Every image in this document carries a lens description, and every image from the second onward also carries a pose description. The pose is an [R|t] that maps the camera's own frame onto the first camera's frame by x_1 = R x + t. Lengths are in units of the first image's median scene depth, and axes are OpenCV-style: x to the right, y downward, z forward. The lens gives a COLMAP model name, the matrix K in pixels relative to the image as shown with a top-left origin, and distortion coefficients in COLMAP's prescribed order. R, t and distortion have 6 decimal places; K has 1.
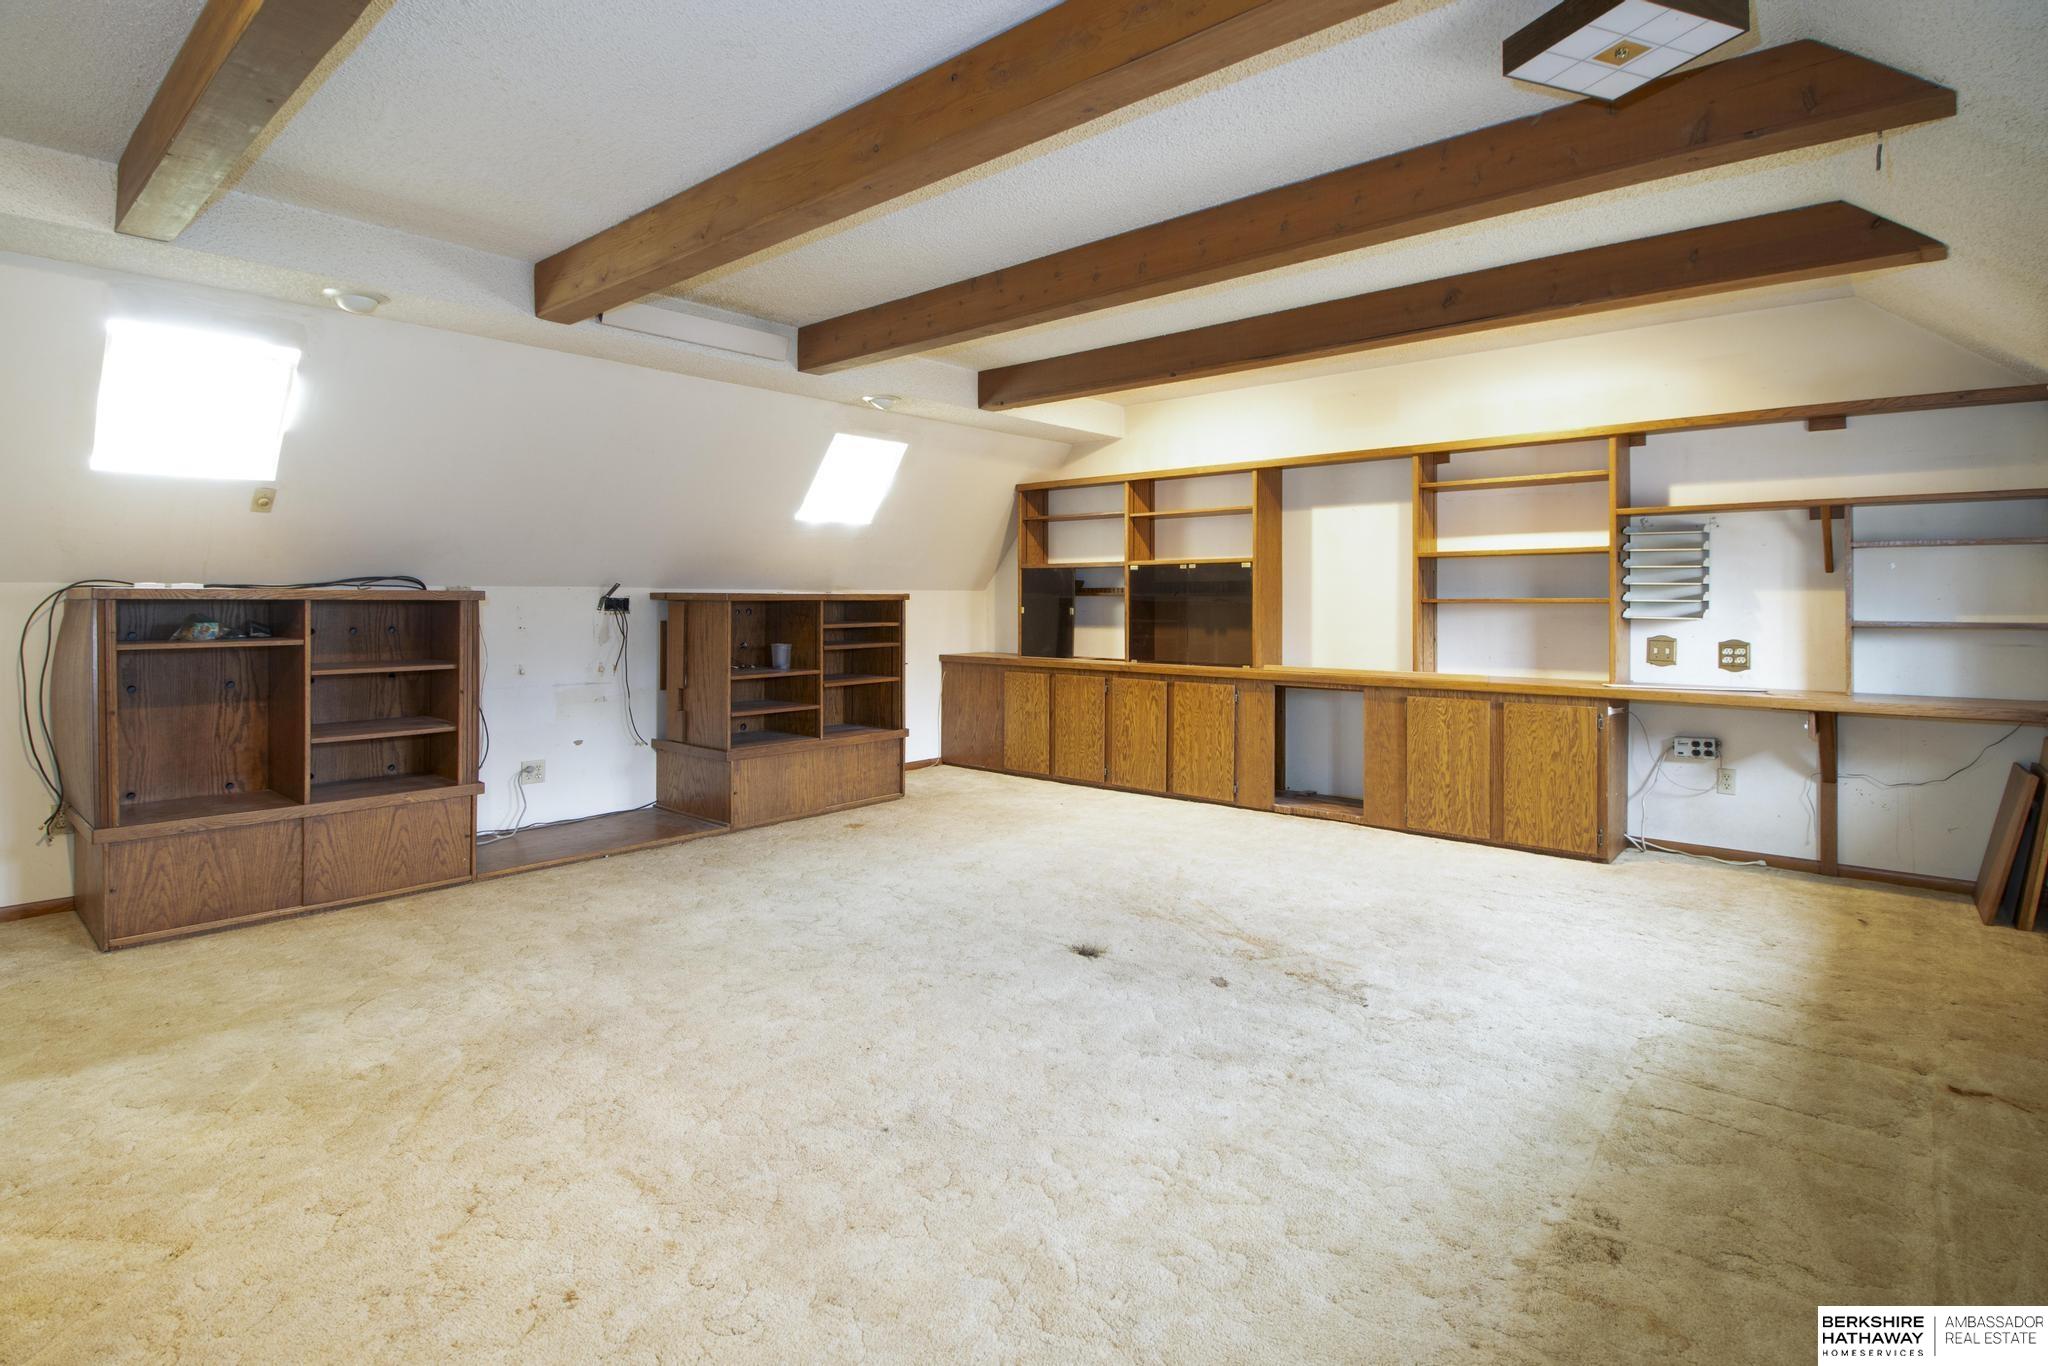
lens RADIAL K [[987.3, 0, 1073.2], [0, 987.3, 596.2], [0, 0, 1]] dist [-0.006227, -0.002931]
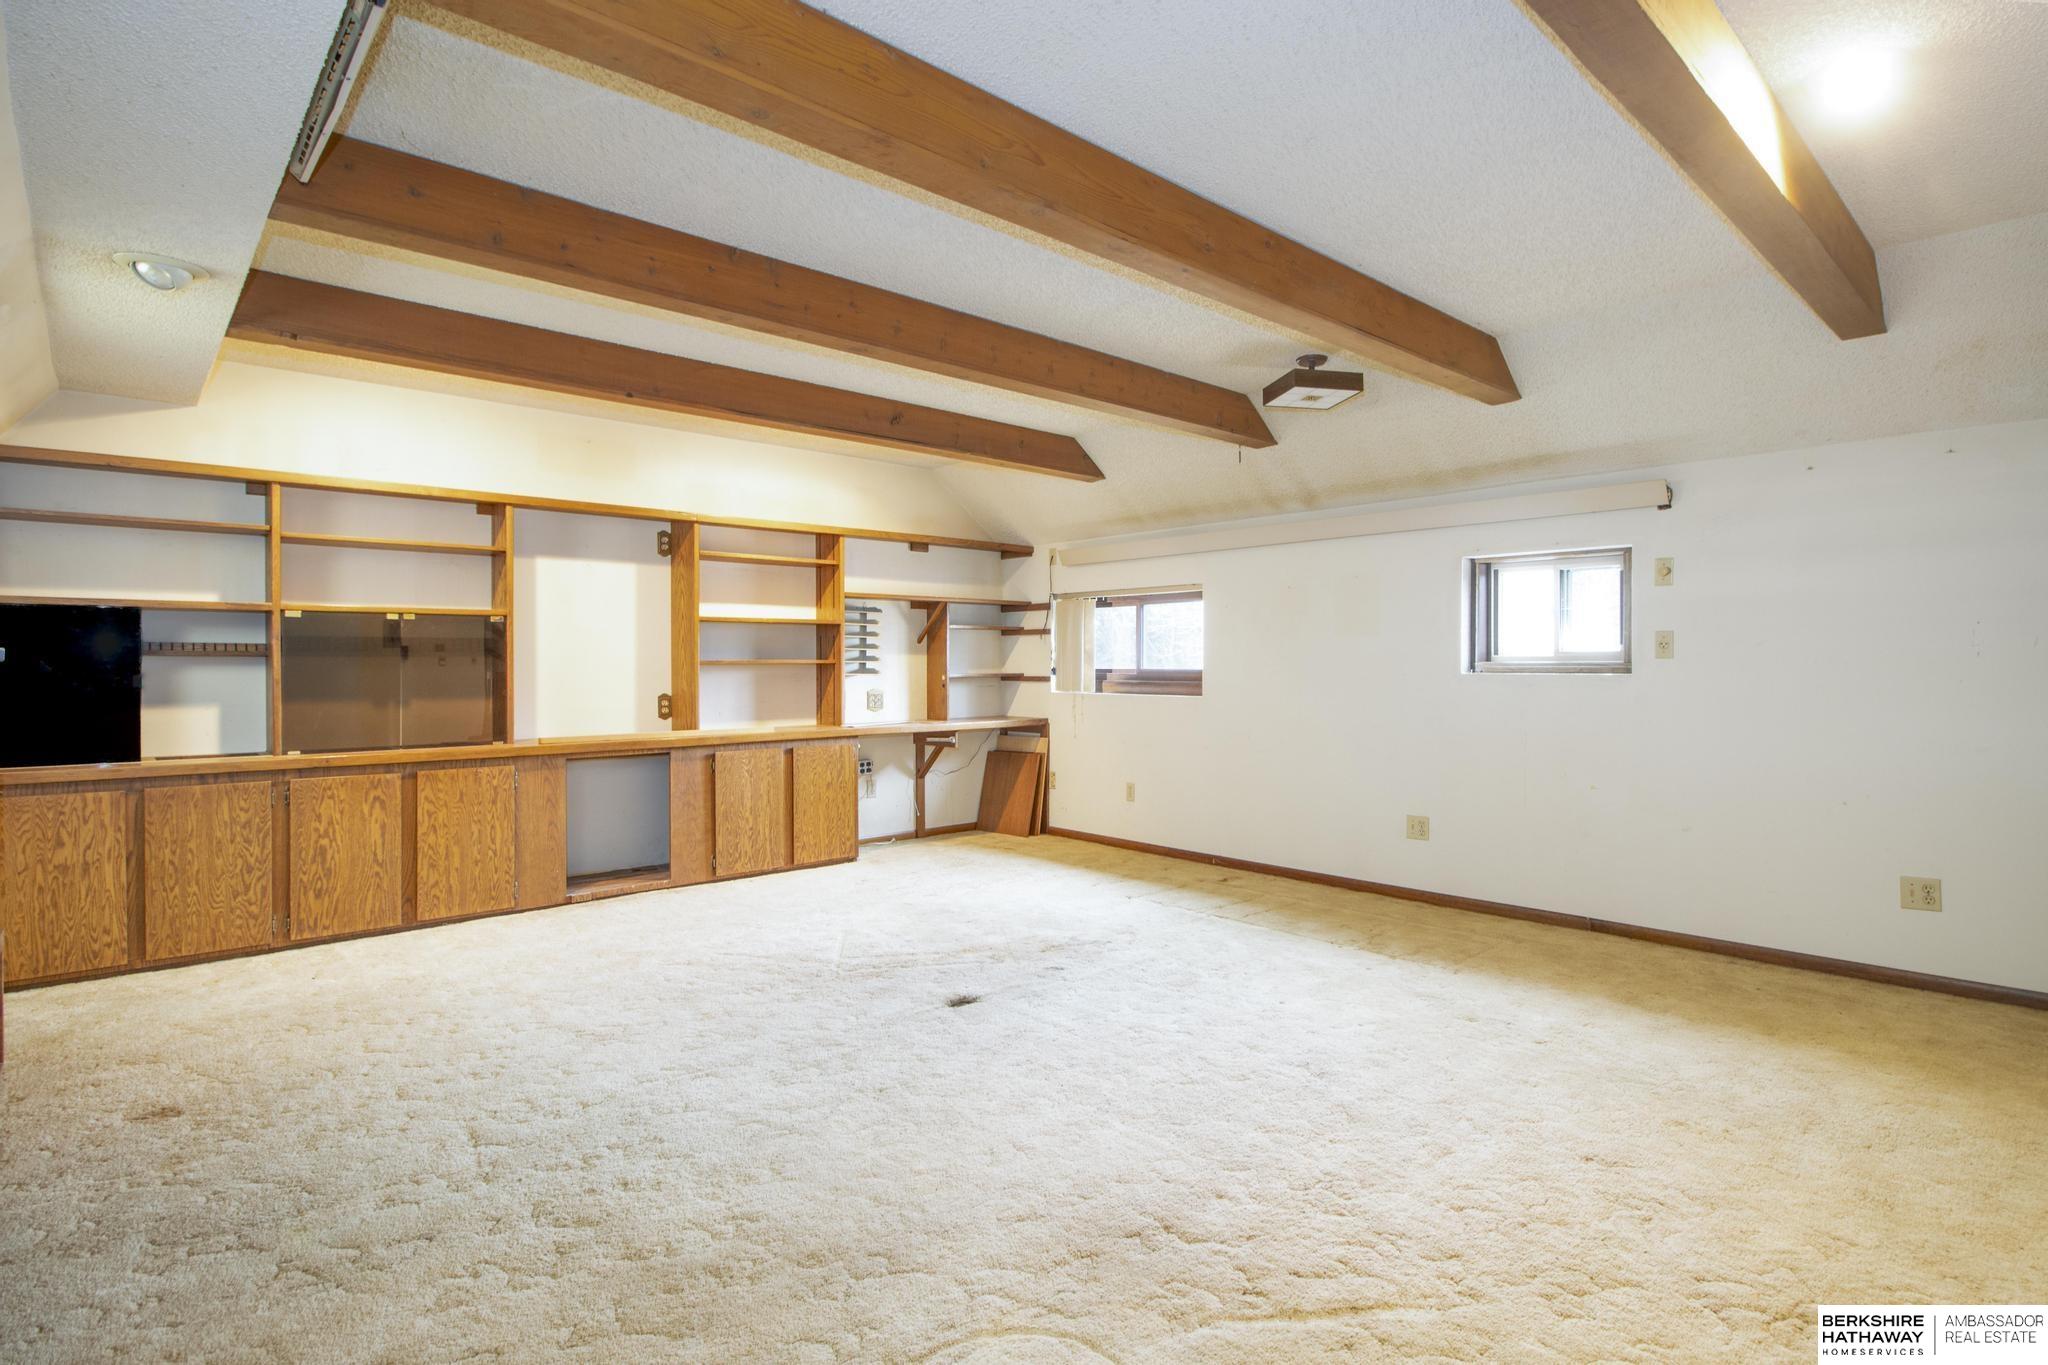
lens RADIAL K [[987.3, 0, 1026.2], [0, 987.3, 678.3], [0, 0, 1]] dist [-0.006227, -0.002931]
pose [[0.164915, -0.018021, 0.986143, -0.581633], [-0.003517, 0.999816, 0.018859, 0.000715], [-0.986302, -0.006579, 0.164821, 0.449211]]
